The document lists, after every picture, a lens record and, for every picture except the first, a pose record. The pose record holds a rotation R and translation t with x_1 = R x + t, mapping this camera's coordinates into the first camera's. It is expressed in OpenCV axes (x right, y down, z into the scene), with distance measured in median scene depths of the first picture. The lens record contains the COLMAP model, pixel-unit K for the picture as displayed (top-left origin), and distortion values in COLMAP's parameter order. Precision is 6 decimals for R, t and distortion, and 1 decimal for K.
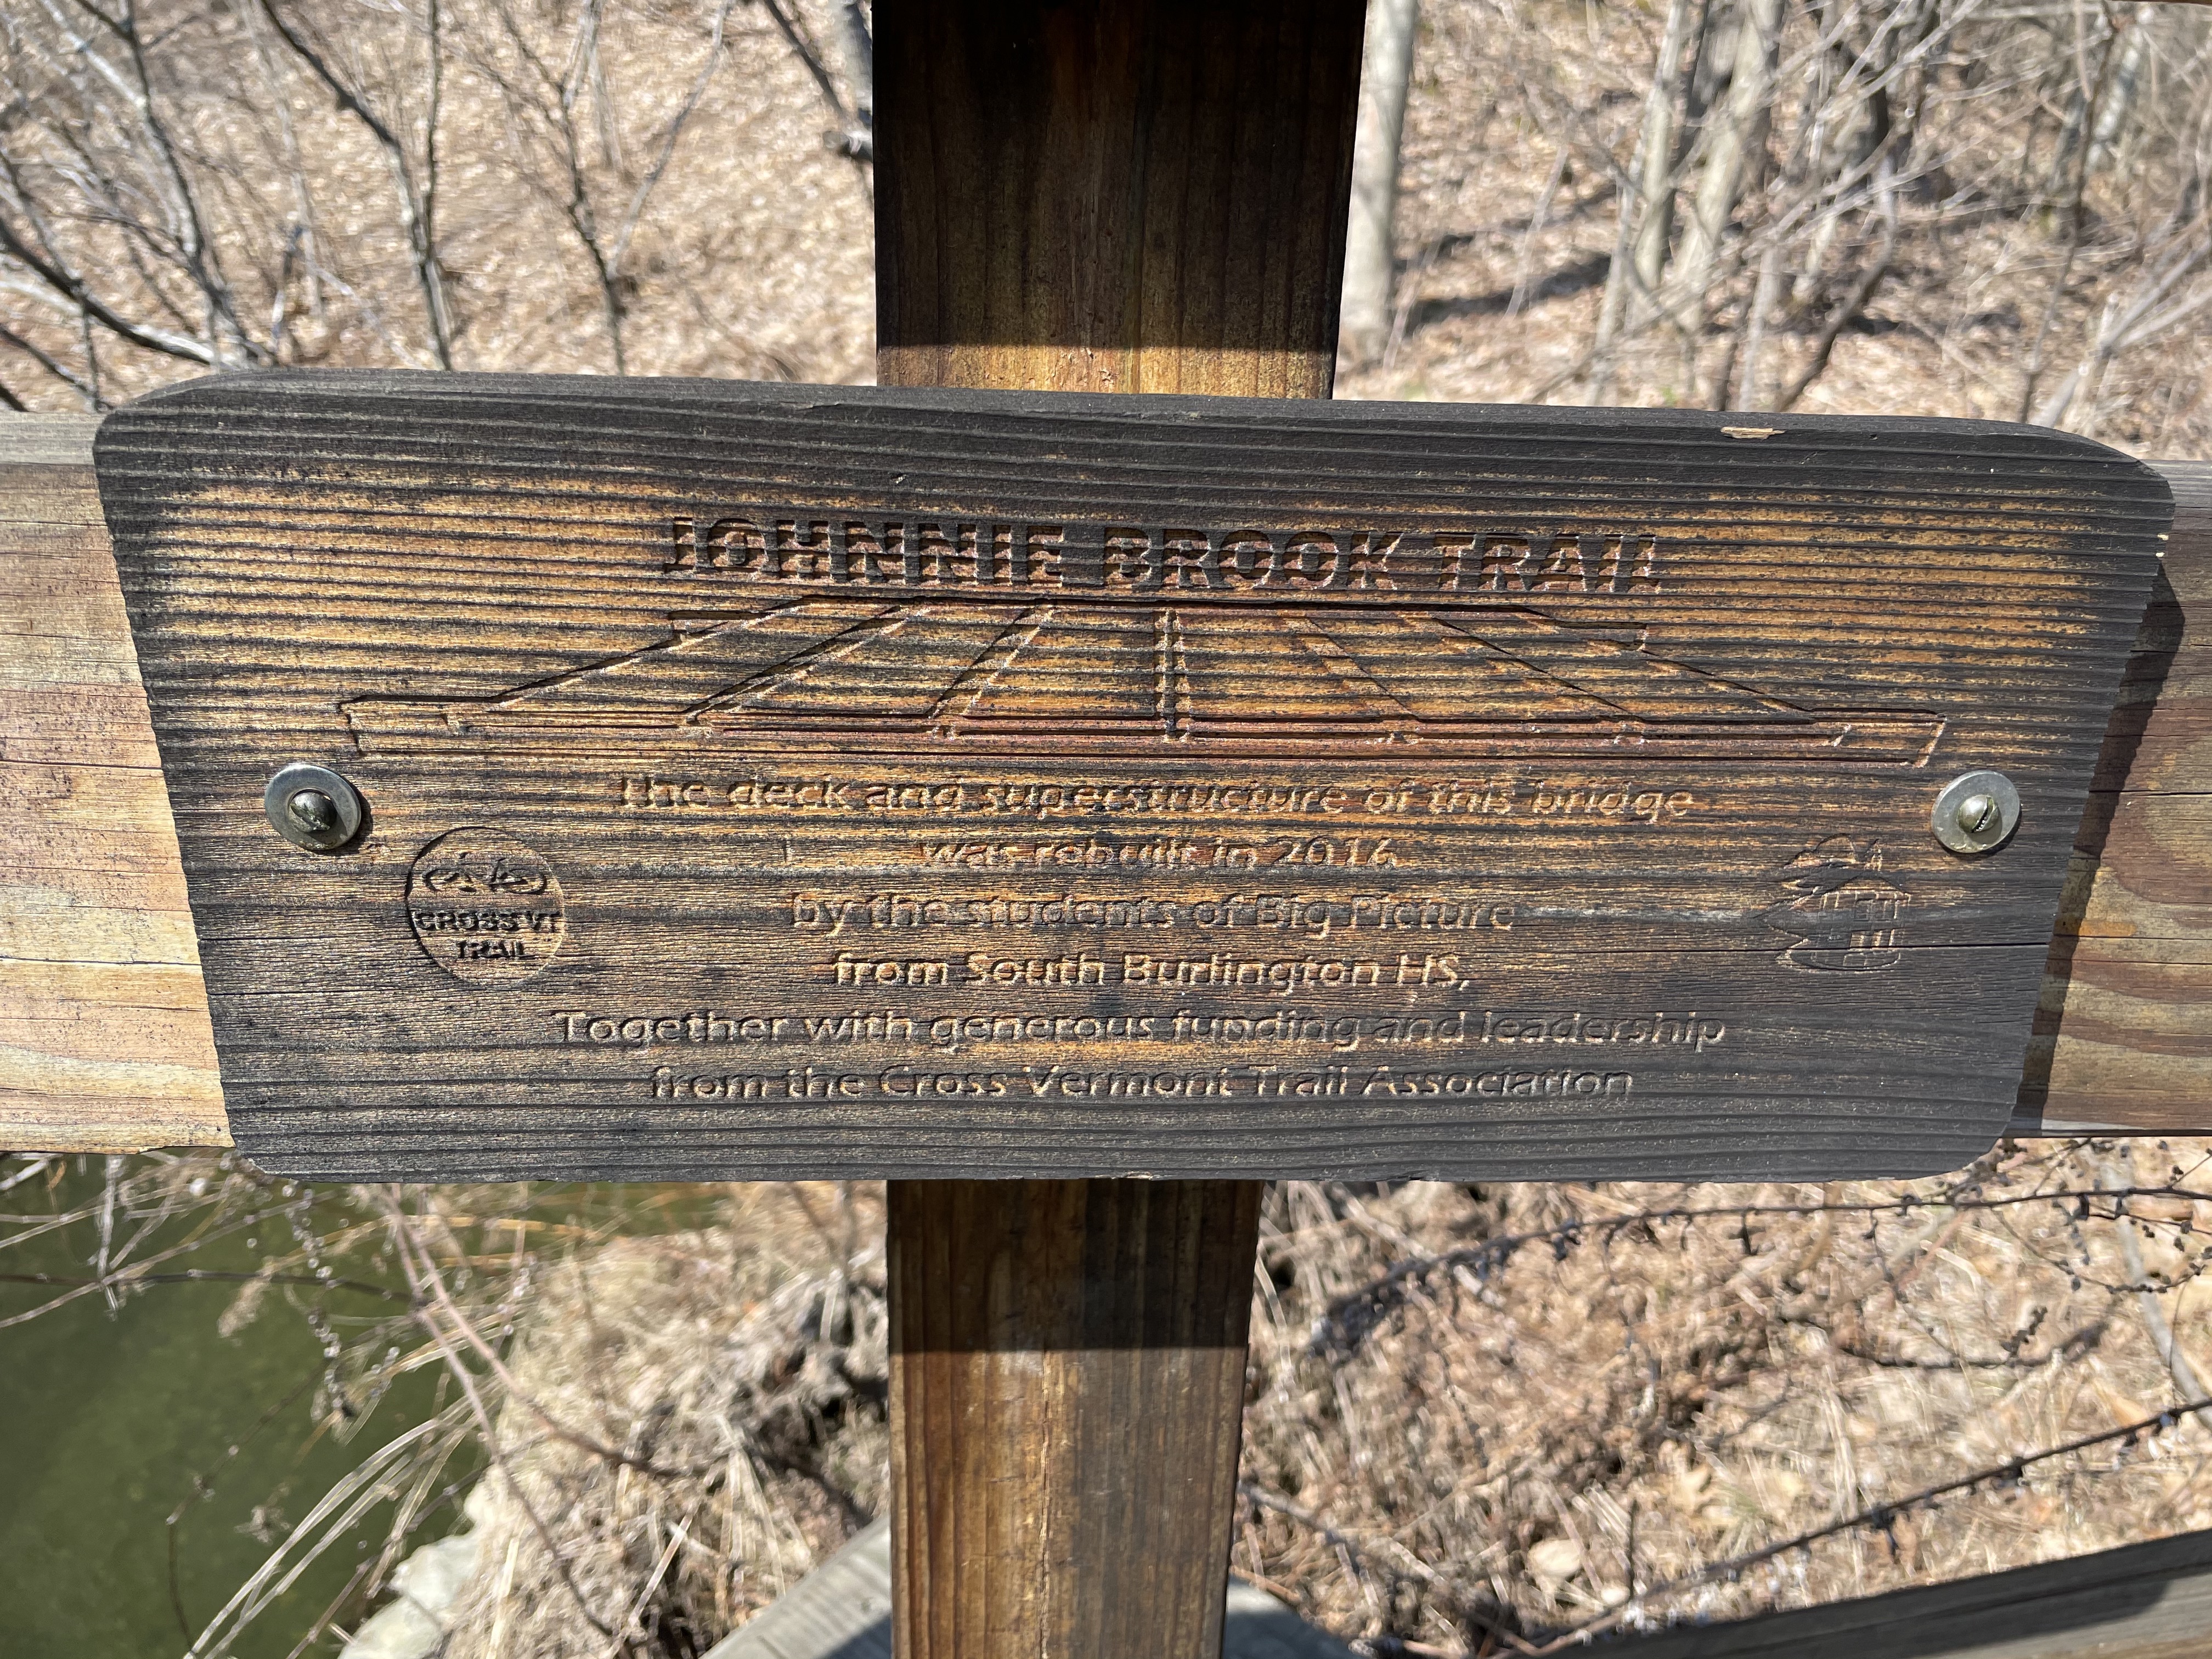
lens RADIAL K [[1668.8, 0, 1106.0], [0, 1668.8, 829.5], [0, 0, 1]] dist [0.038813, -0.003607]
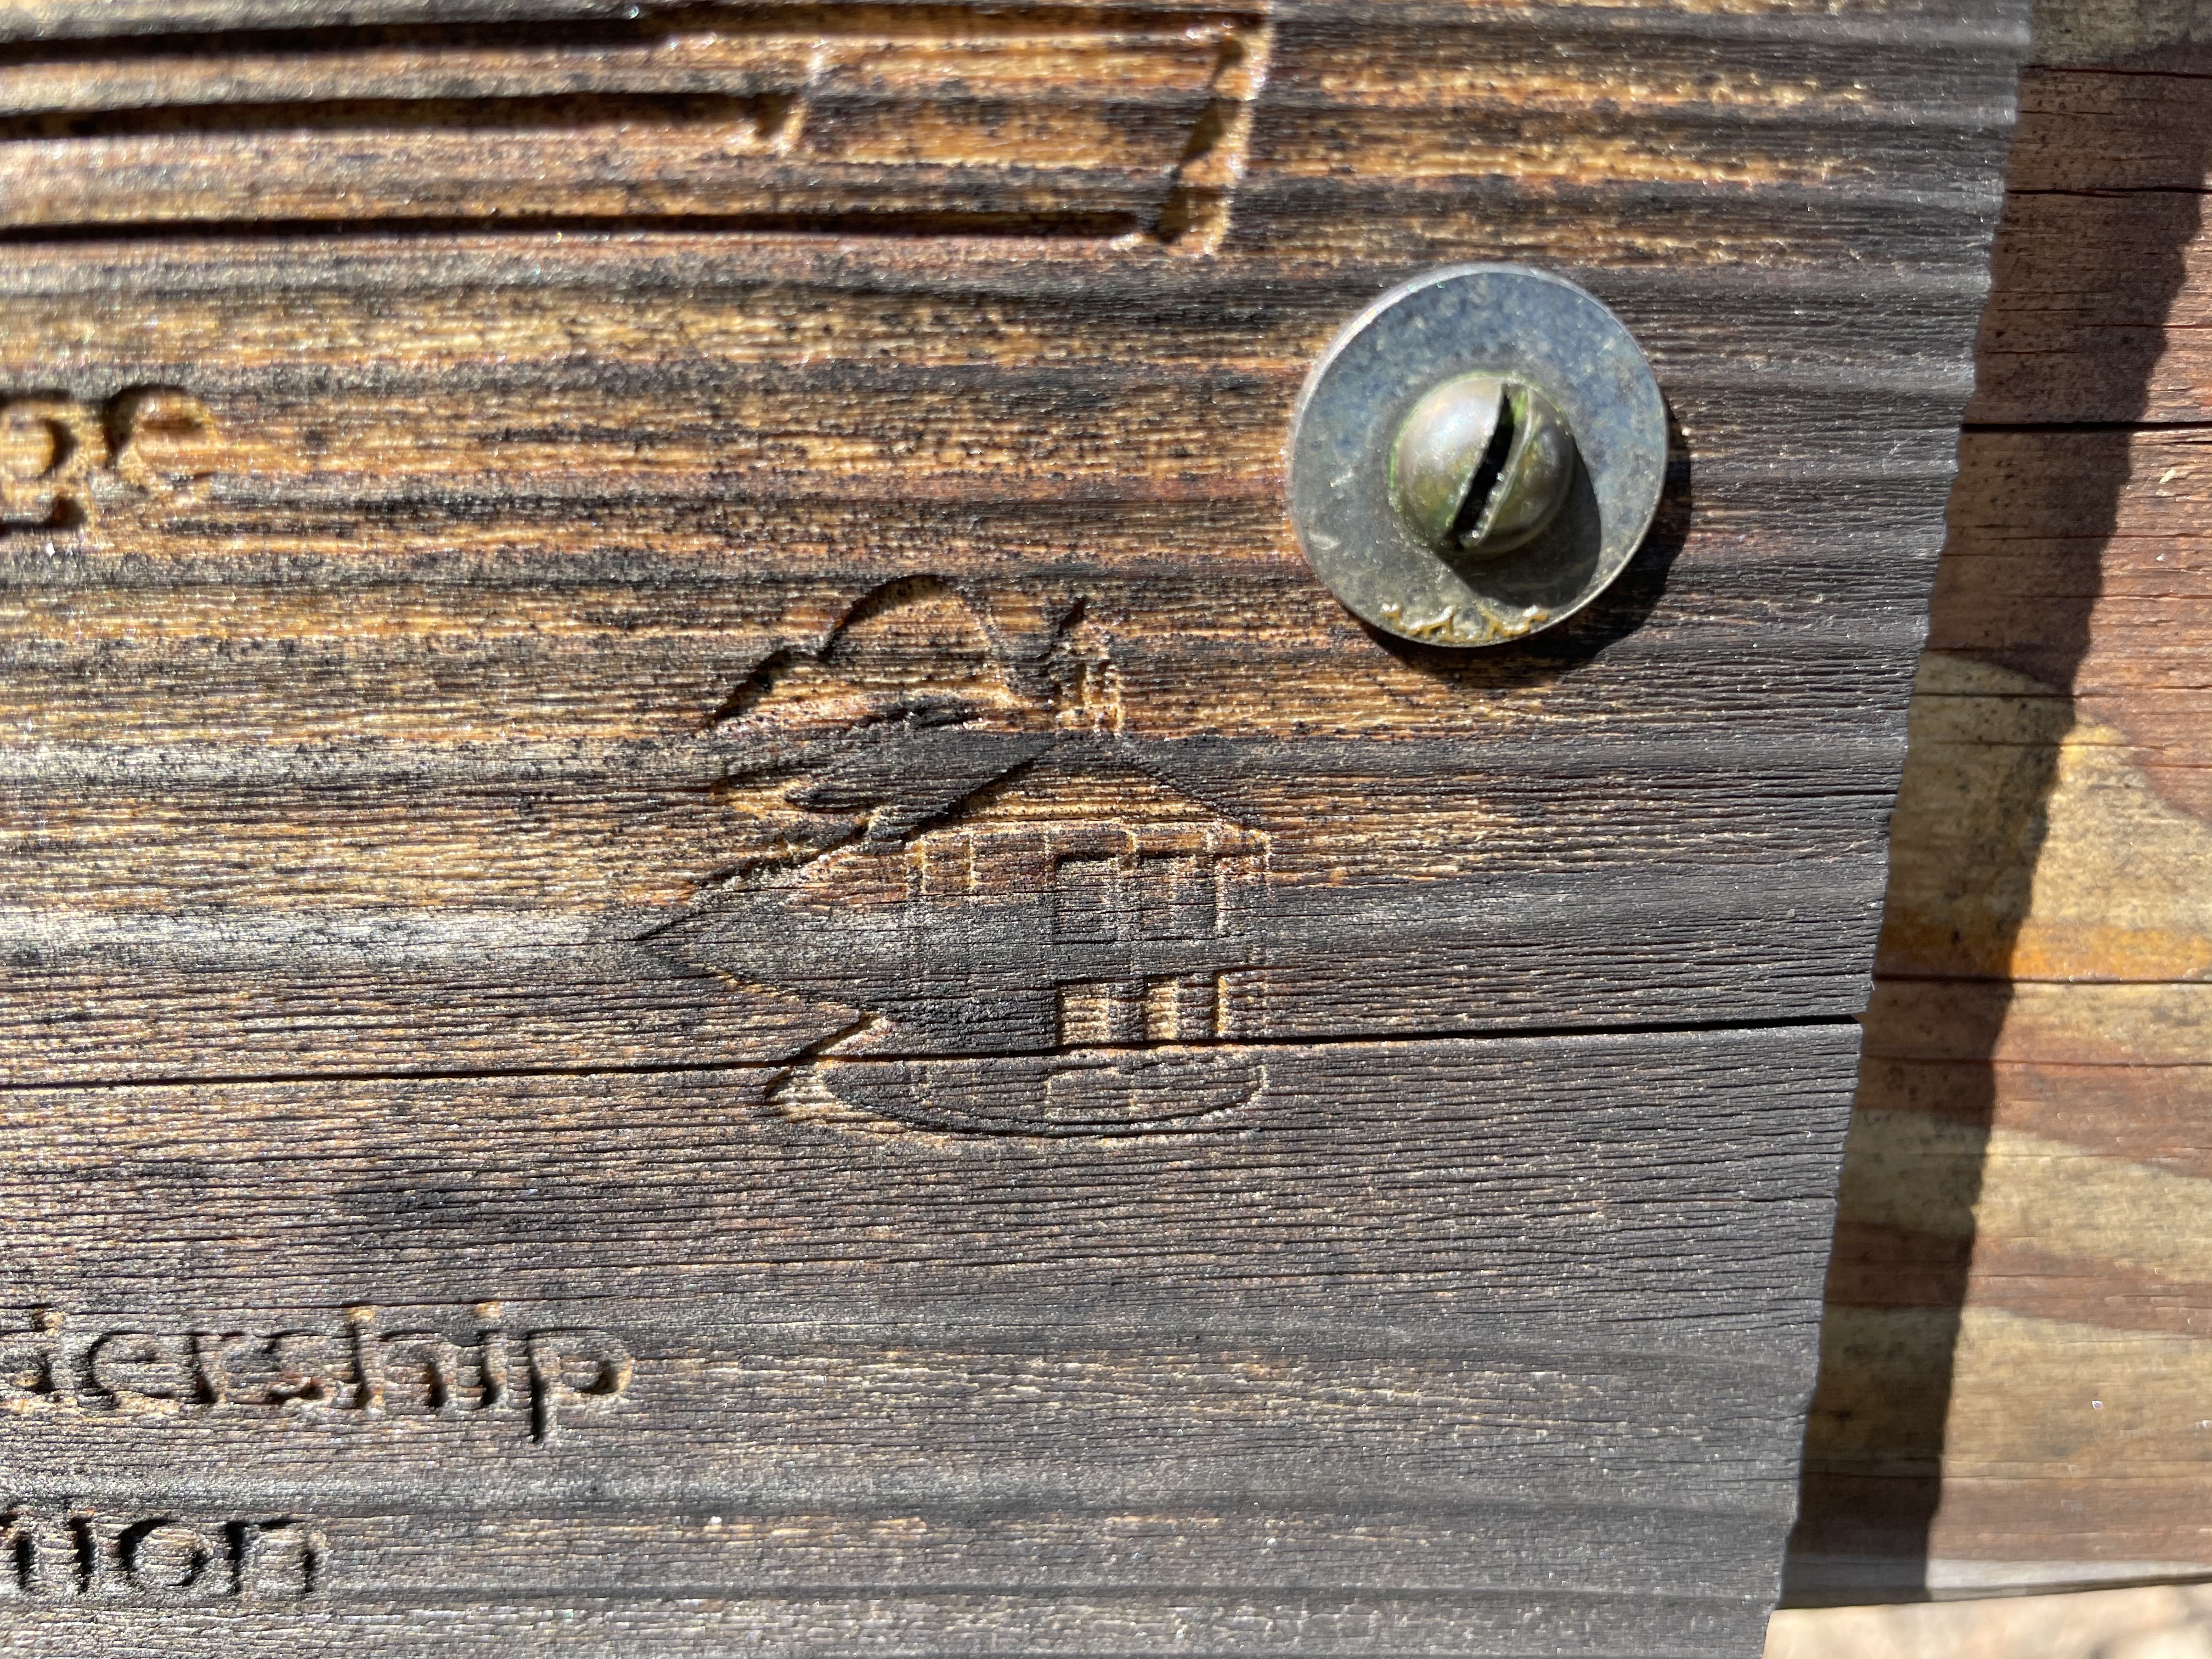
lens RADIAL K [[1699.6, 0, 1106.0], [0, 1699.6, 829.5], [0, 0, 1]] dist [0.040444, -0.100431]
pose [[0.998127, -0.019138, -0.058099, 0.468242], [0.018895, 0.999810, -0.004720, 0.038681], [0.058178, 0.003613, 0.998300, 0.749895]]
